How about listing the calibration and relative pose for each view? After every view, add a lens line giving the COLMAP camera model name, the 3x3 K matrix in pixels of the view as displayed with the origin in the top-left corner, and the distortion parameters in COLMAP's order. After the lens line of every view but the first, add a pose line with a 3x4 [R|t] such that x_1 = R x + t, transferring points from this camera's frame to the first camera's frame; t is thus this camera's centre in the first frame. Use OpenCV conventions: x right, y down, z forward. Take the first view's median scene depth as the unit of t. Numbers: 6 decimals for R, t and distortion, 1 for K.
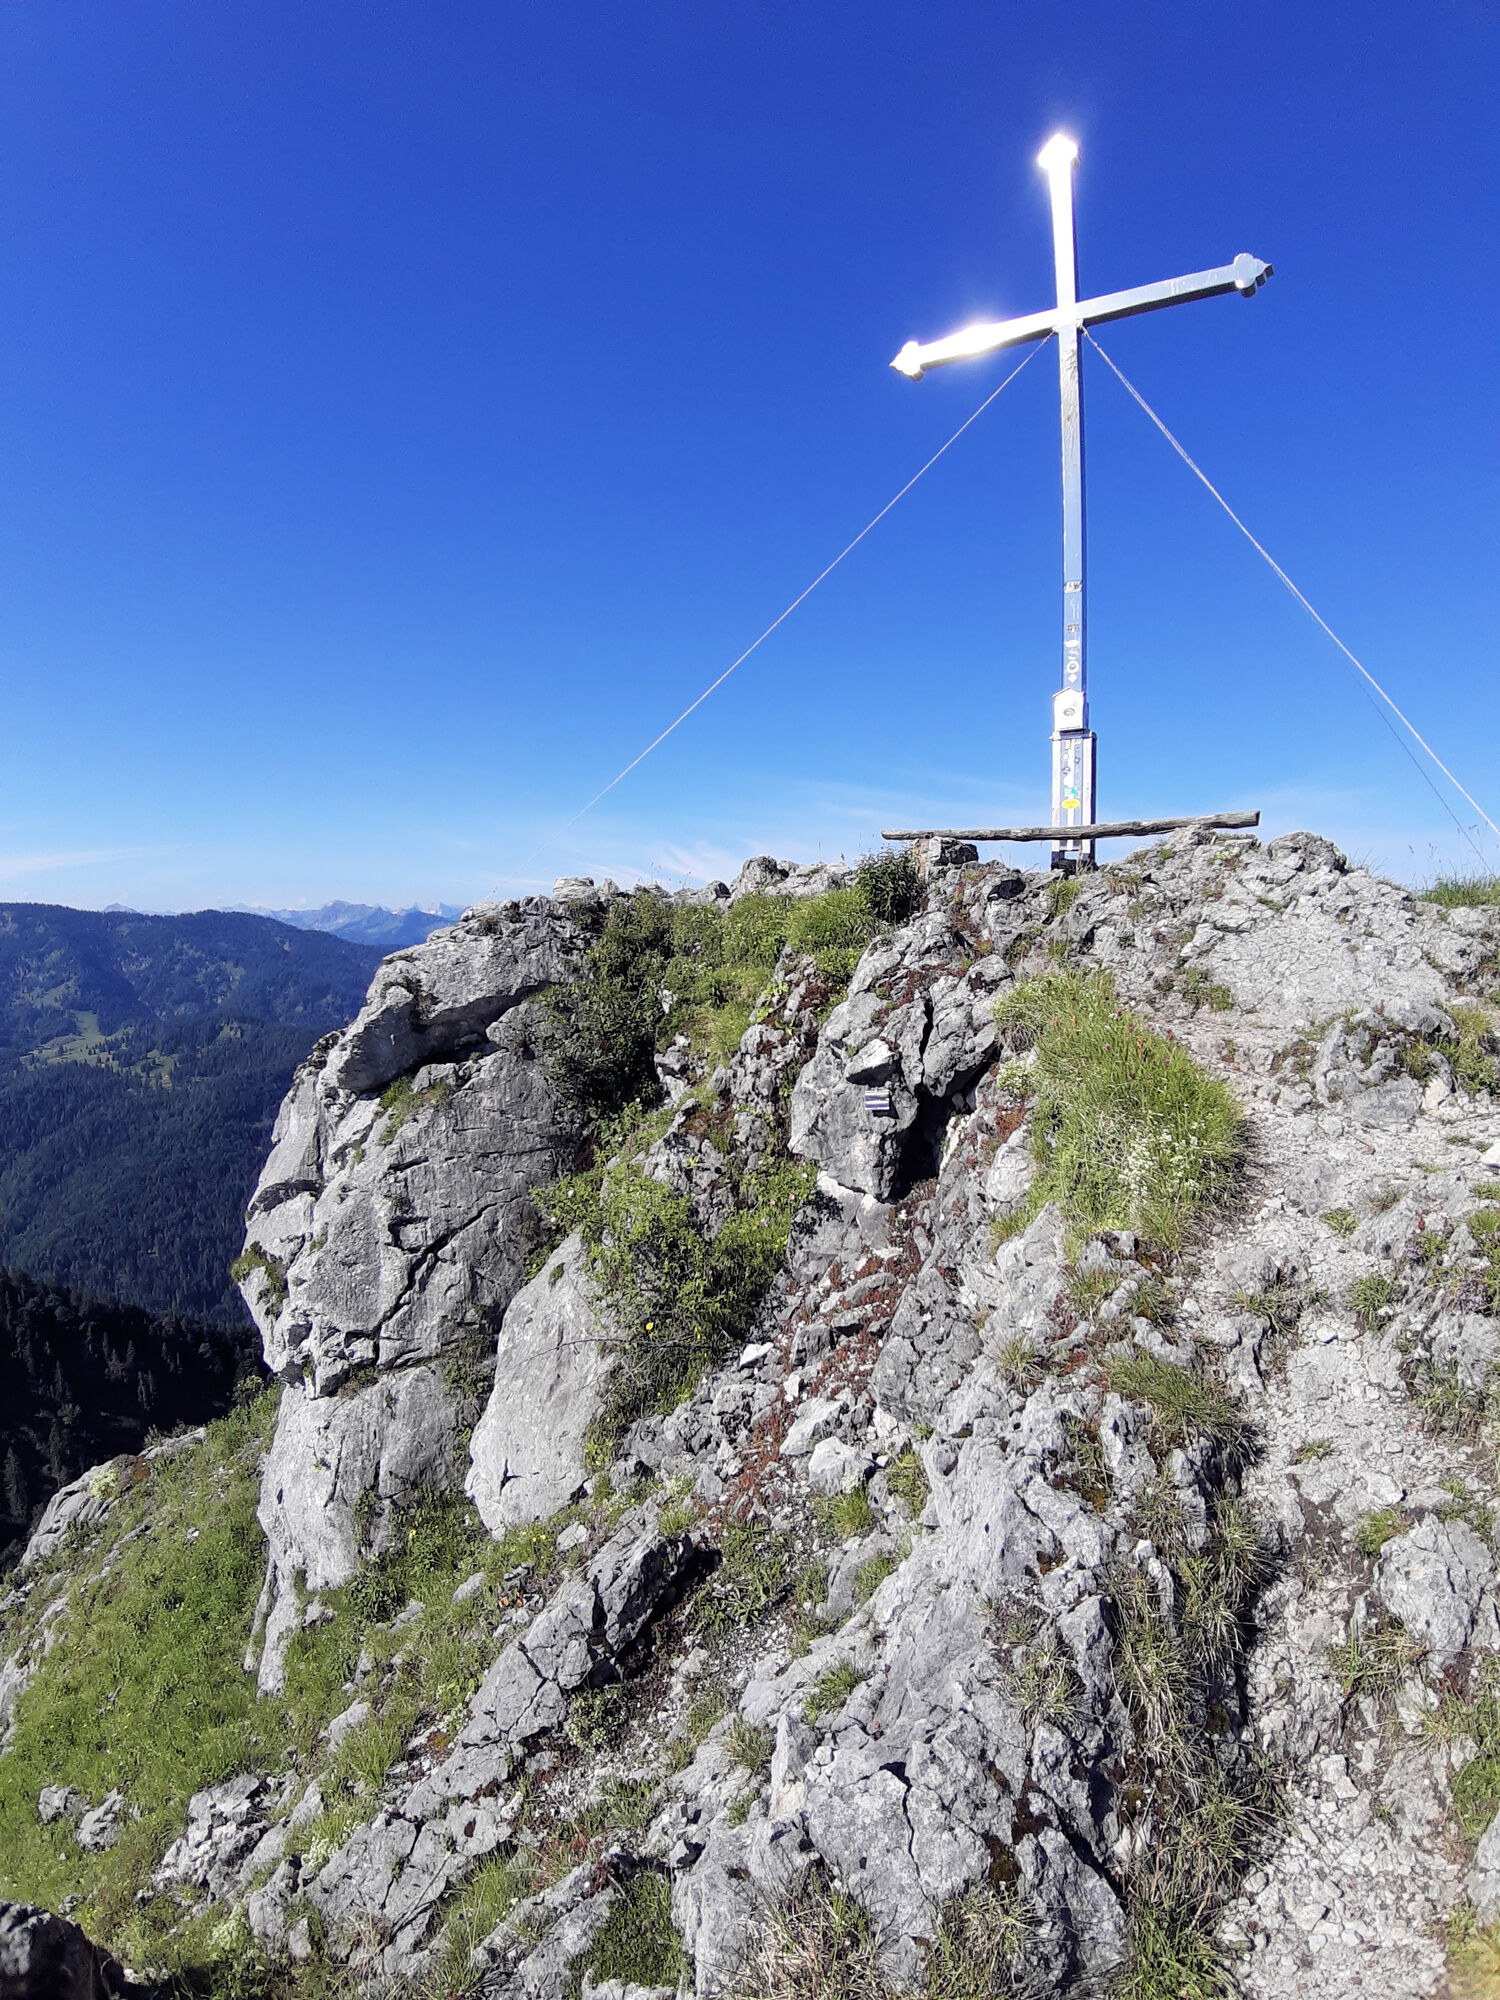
lens RADIAL K [[1047.3, 0, 796.5], [0, 1047.3, 1001.8], [0, 0, 1]] dist [-0.046769, -0.052073]
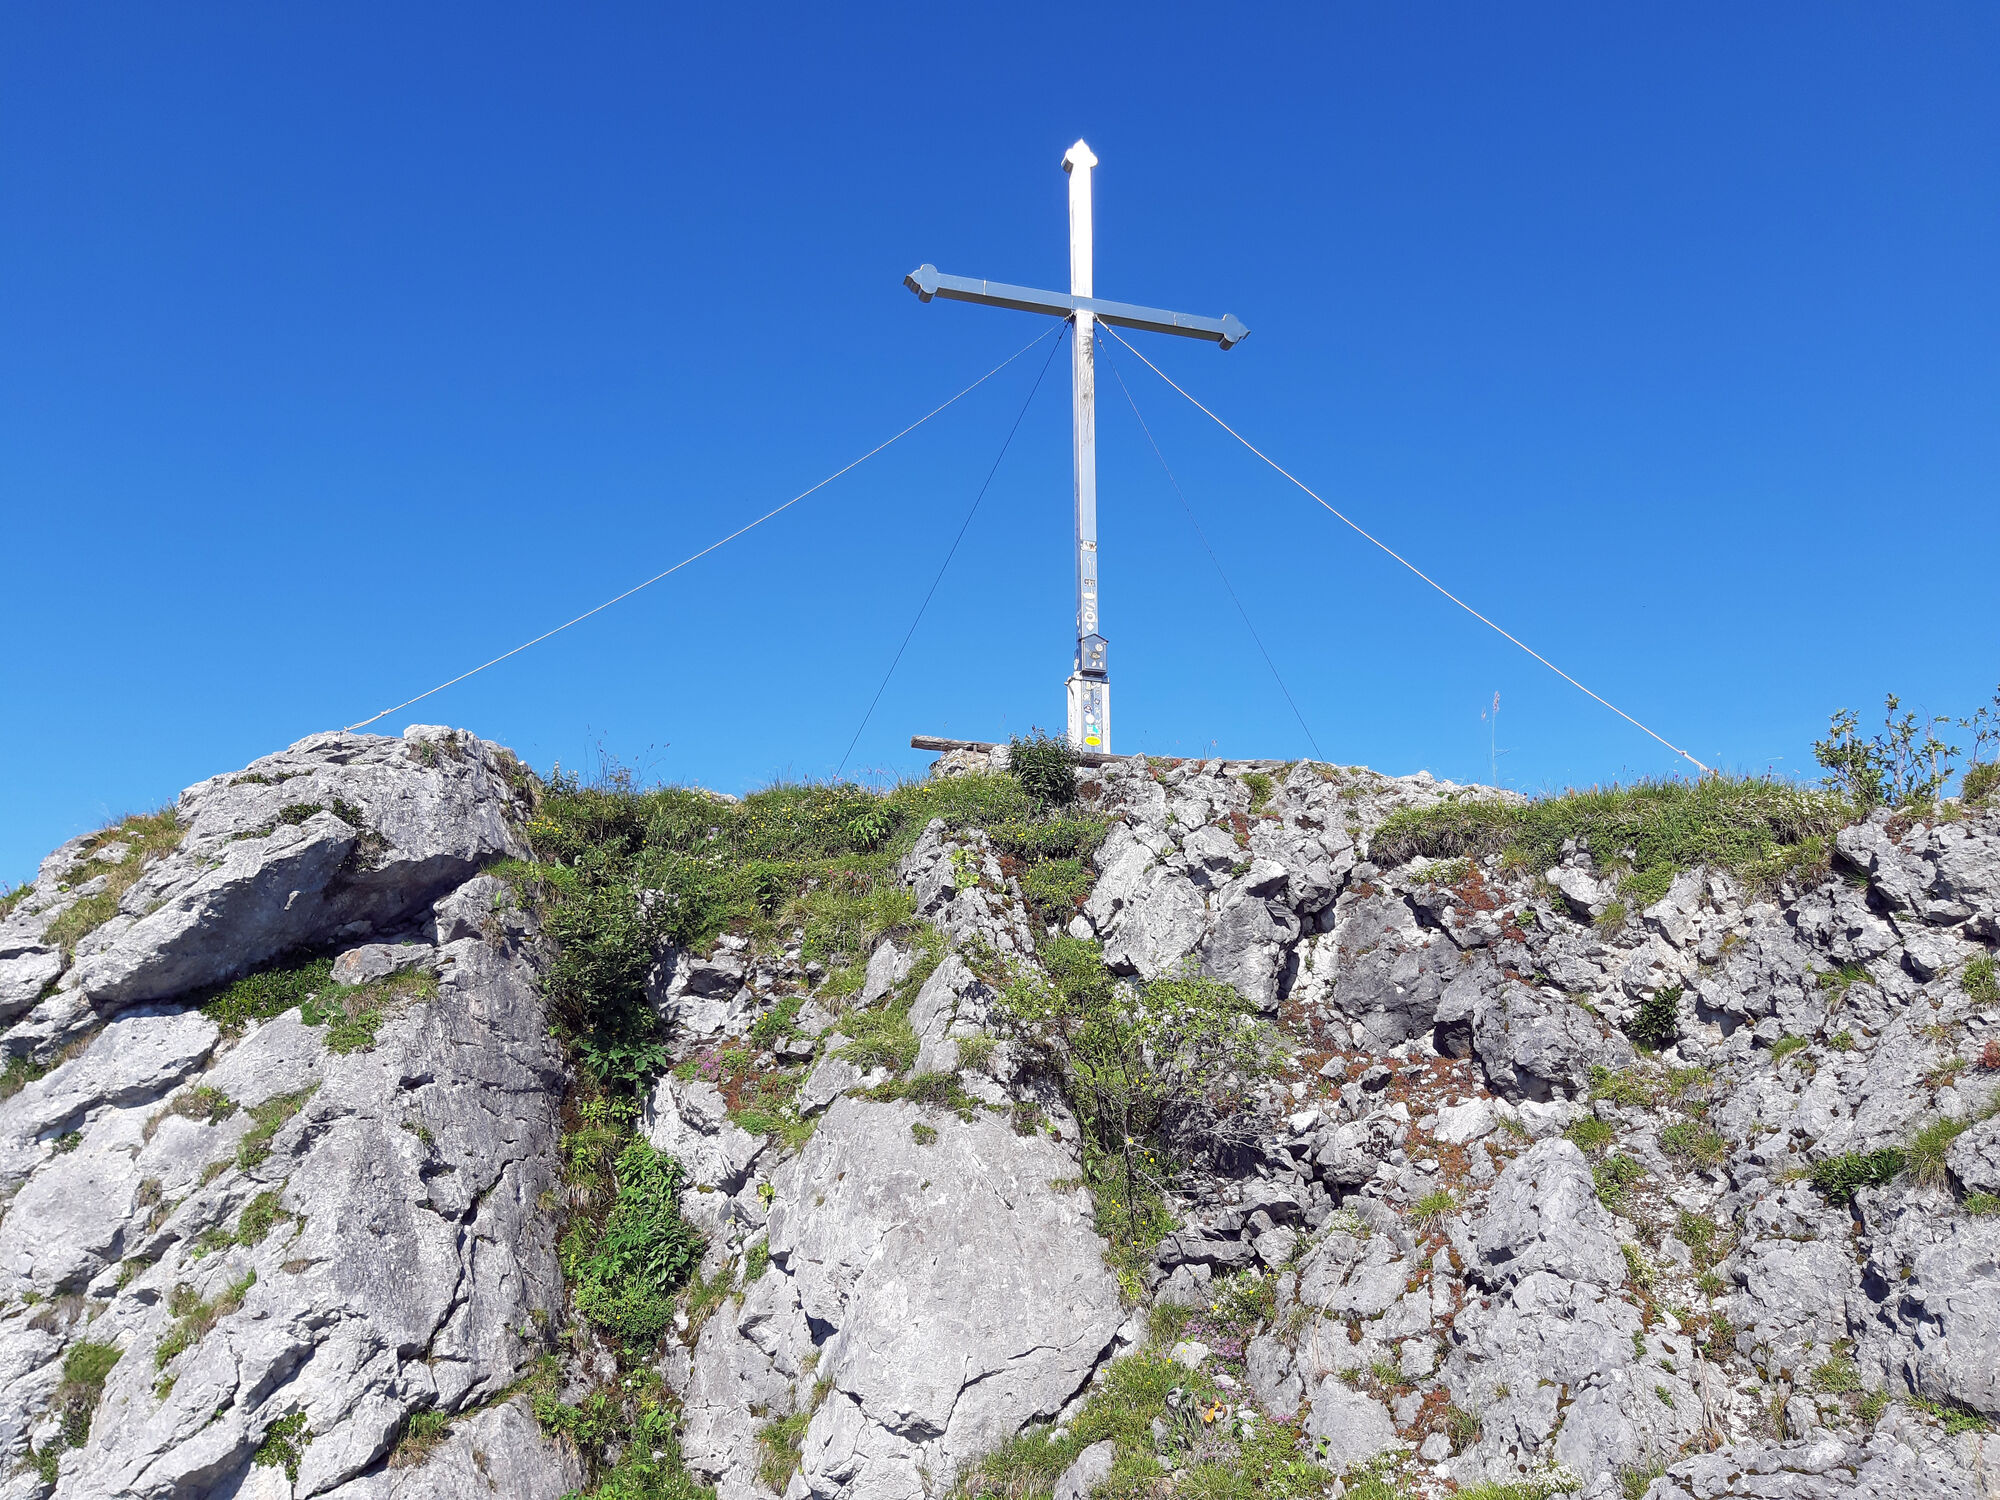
lens RADIAL K [[1597.9, 0, 1032.3], [0, 1597.9, 760.5], [0, 0, 1]] dist [0.096178, -0.091855]
pose [[0.646473, 0.200576, 0.736099, -0.914260], [0.057833, 0.949164, -0.309424, 0.305471], [-0.760742, 0.242605, 0.602009, 0.115855]]
